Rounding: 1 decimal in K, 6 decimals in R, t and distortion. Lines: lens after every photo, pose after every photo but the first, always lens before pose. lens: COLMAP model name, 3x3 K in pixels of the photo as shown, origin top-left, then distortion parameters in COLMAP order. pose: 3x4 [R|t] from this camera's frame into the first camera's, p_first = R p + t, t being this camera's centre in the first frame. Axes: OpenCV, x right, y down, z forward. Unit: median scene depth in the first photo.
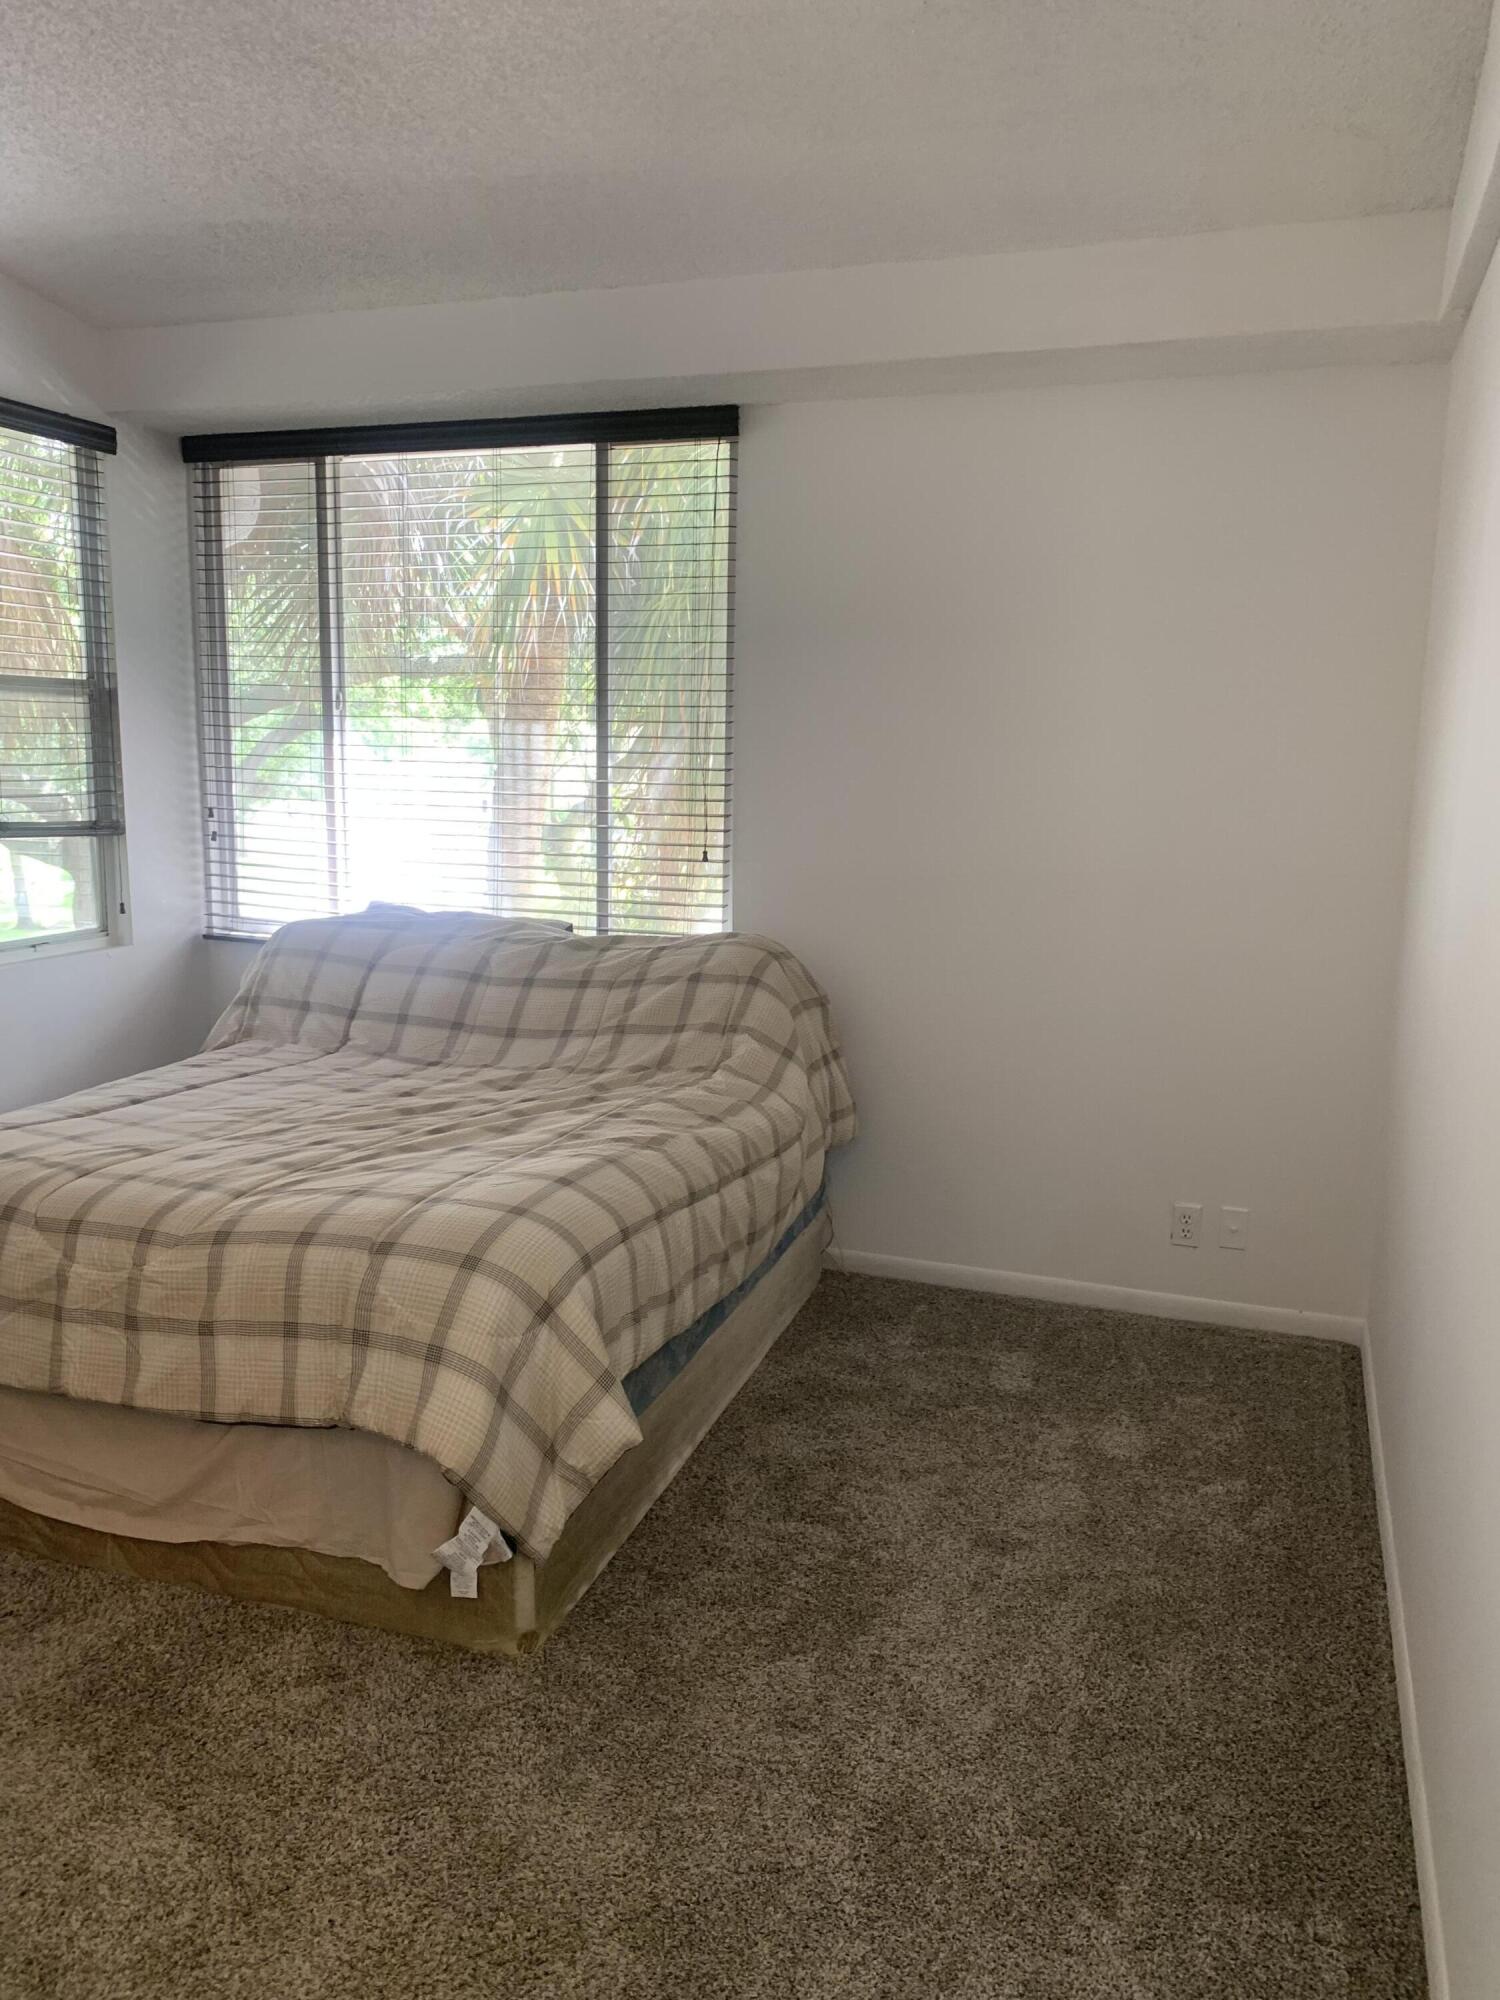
lens RADIAL K [[1549.1, 0, 718.4], [0, 1549.1, 1014.5], [0, 0, 1]] dist [0.012205, -0.002871]
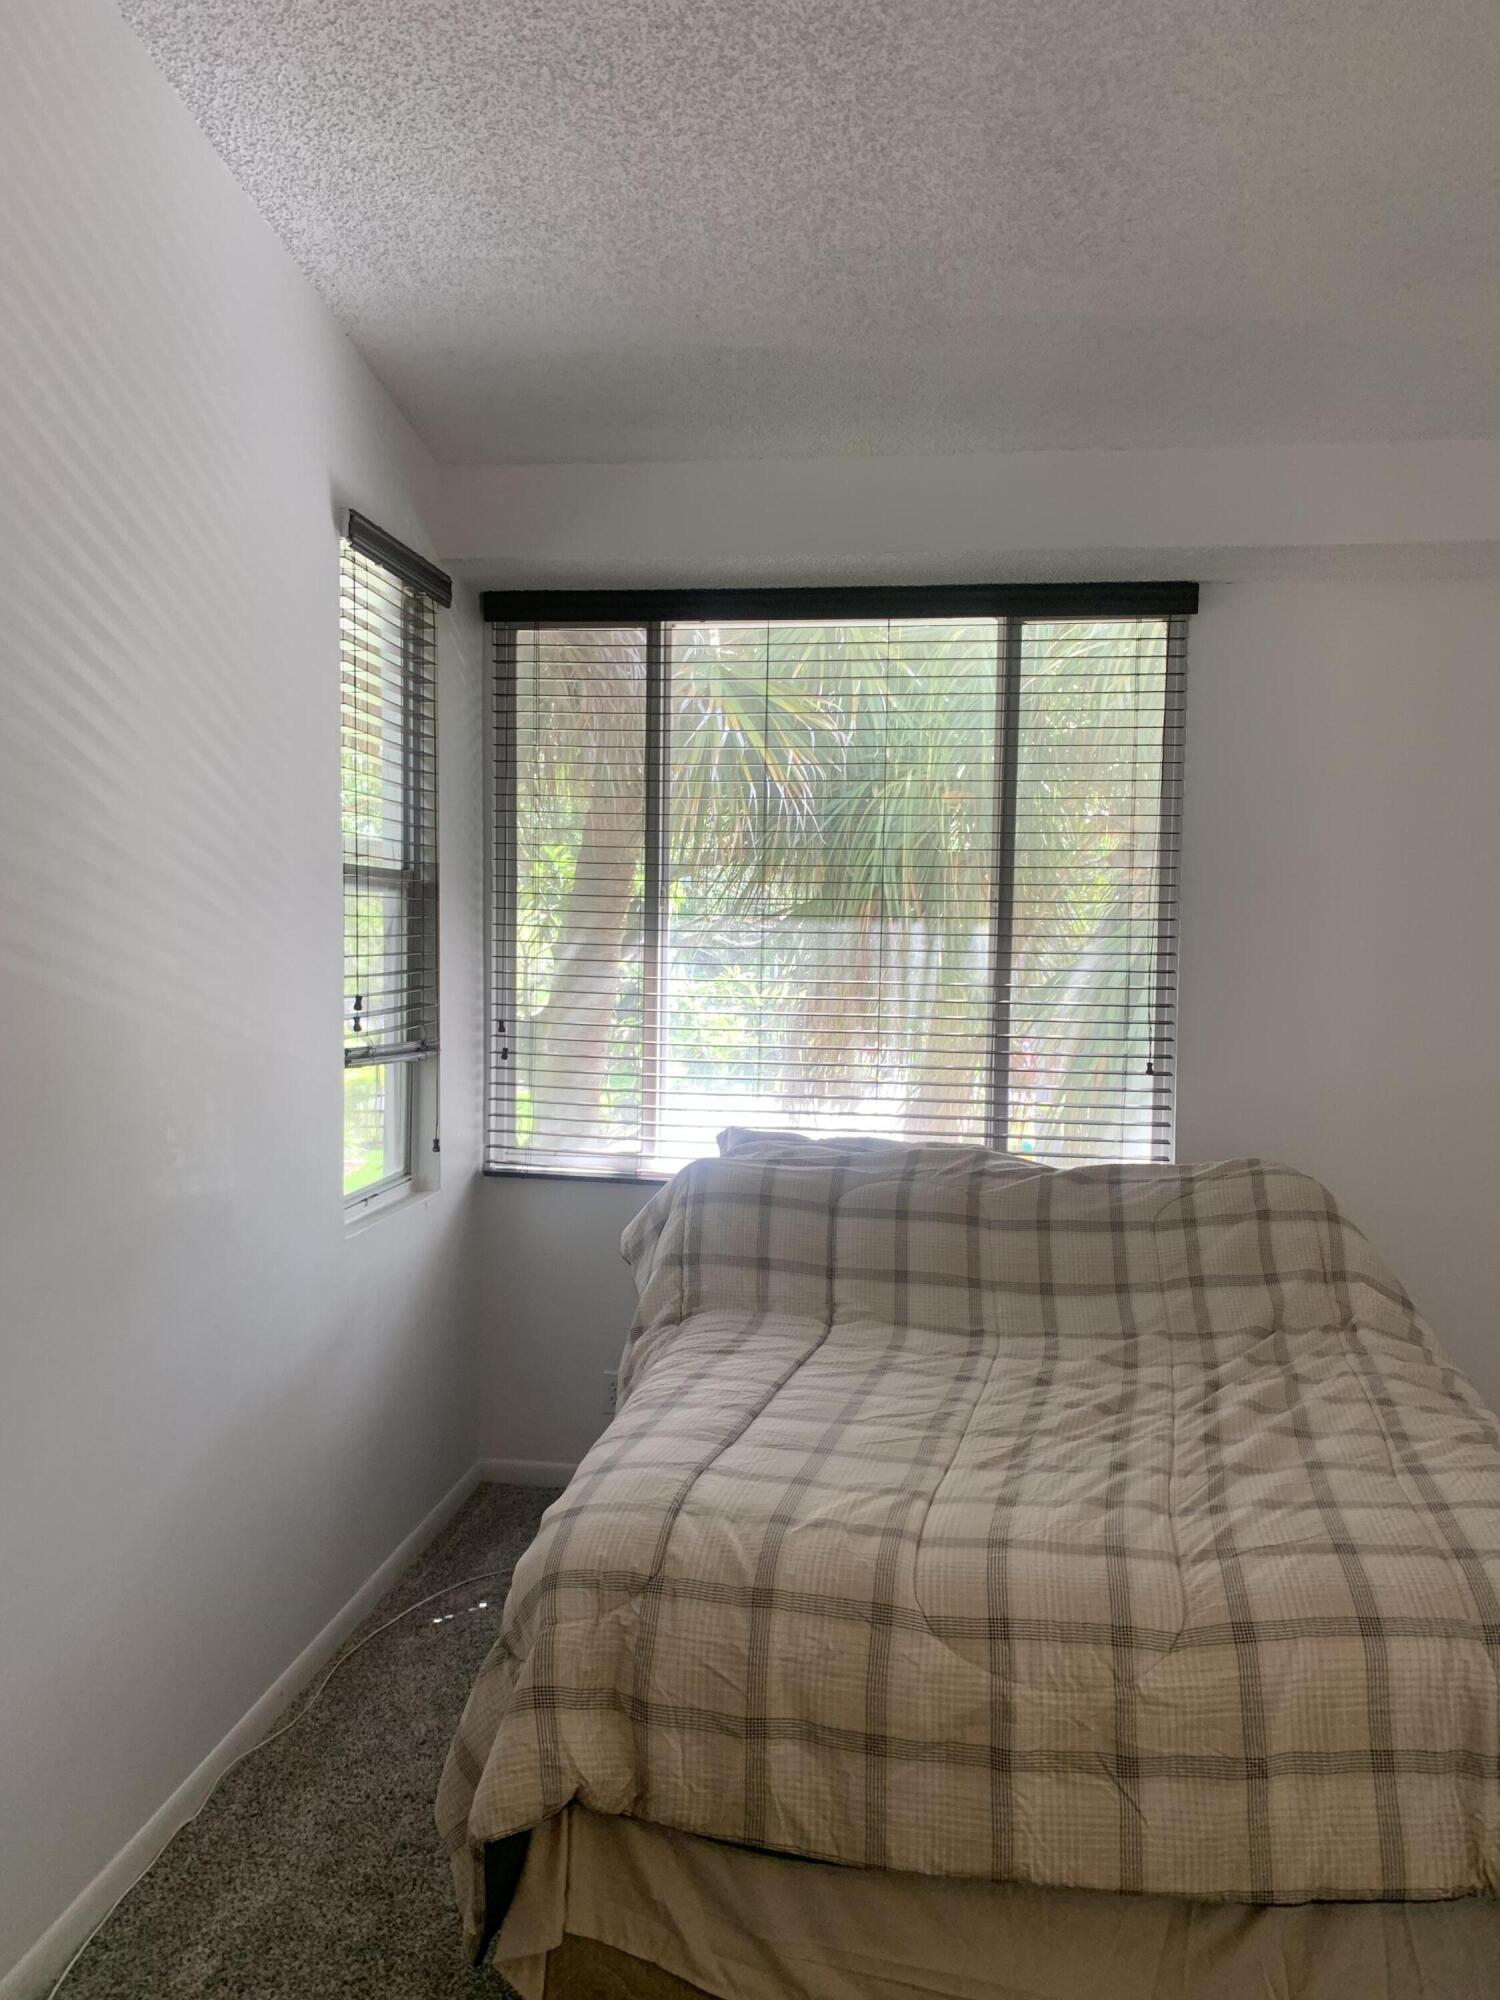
lens RADIAL K [[1549.1, 0, 718.4], [0, 1549.1, 1014.5], [0, 0, 1]] dist [0.012205, -0.002871]
pose [[0.980439, -0.010693, 0.196532, -0.556189], [0.033298, 0.993141, -0.112078, -0.056635], [-0.193985, 0.116430, 0.974071, 0.238326]]
